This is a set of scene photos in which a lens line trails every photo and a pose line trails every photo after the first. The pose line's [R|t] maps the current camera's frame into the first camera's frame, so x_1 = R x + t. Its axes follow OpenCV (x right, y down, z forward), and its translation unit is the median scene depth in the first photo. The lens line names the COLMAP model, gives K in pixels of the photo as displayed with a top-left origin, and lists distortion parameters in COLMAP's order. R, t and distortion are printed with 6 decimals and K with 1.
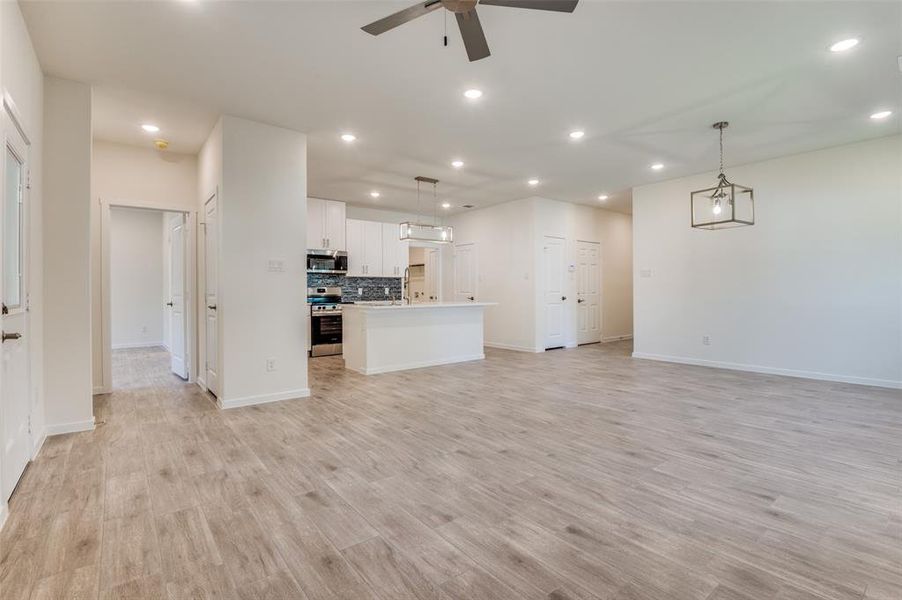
lens RADIAL K [[422.7, 0, 447.5], [0, 422.7, 292.6], [0, 0, 1]] dist [-0.020164, -0.001544]
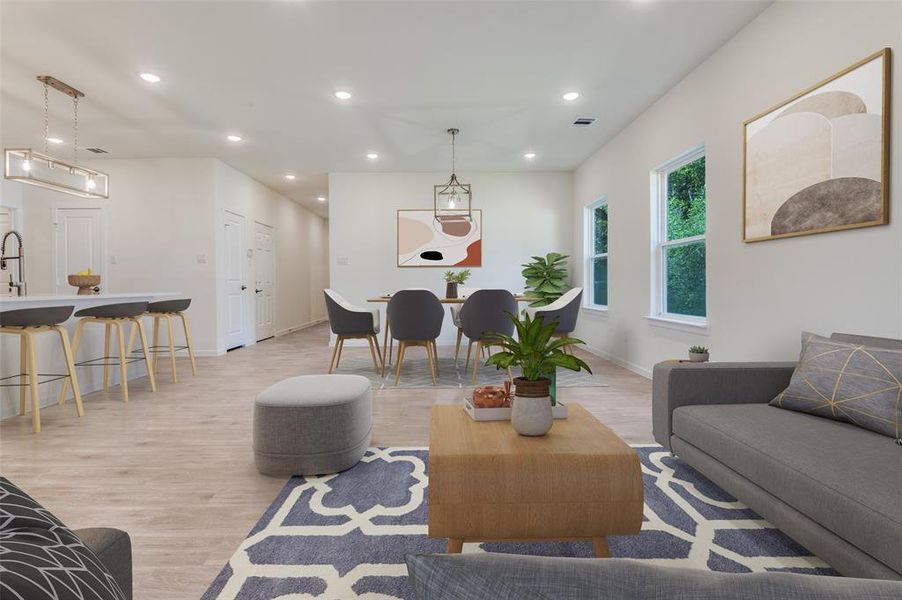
lens RADIAL K [[422.7, 0, 447.5], [0, 422.7, 292.6], [0, 0, 1]] dist [-0.020164, -0.001544]
pose [[0.602241, -0.010577, 0.798244, -0.160990], [0.002856, 0.999934, 0.011096, 0.016138], [-0.798309, -0.004403, 0.602231, 0.180397]]
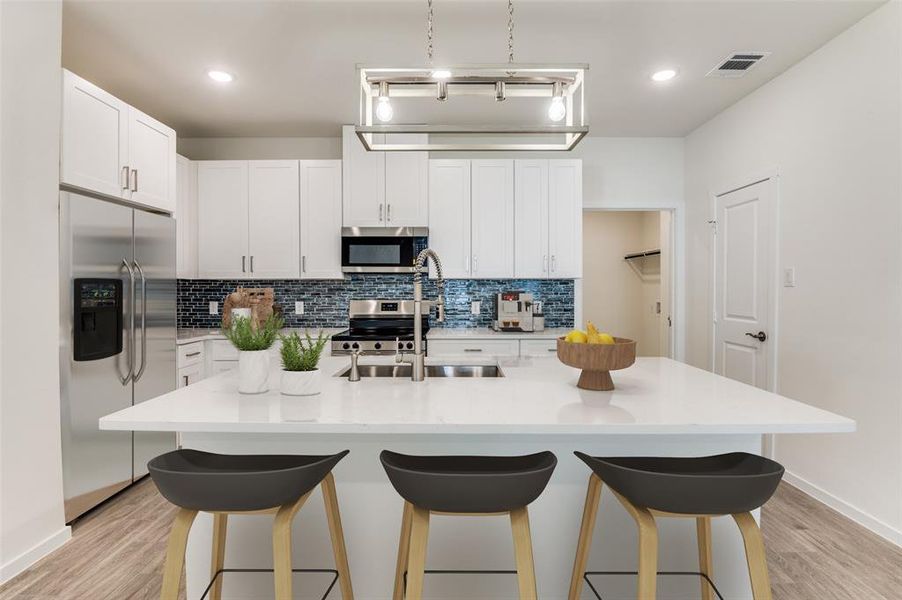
lens RADIAL K [[428.6, 0, 451.0], [0, 428.6, 300.0], [0, 0, 1]] dist [-0.000673, 0.000001]
pose [[0.785016, 0.021479, -0.619103, 0.089637], [-0.006437, 0.999628, 0.026518, -0.028802], [0.619442, -0.016832, 0.784862, 0.666467]]
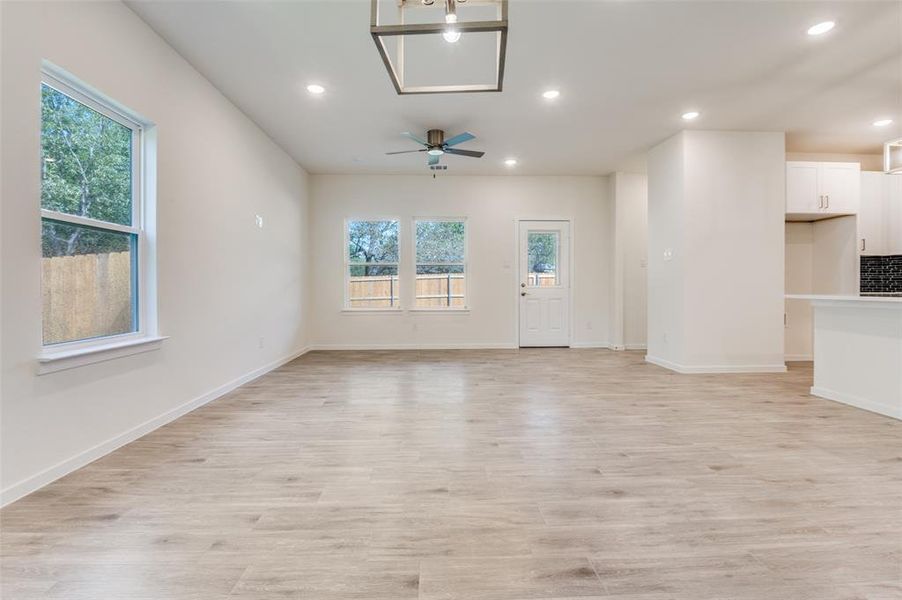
lens RADIAL K [[422.7, 0, 447.5], [0, 422.7, 292.6], [0, 0, 1]] dist [-0.020164, -0.001544]
pose [[-0.590222, 0.015063, -0.807101, 0.534266], [0.002430, 0.999855, 0.016883, 0.011724], [0.807237, 0.008004, -0.590173, 0.692200]]
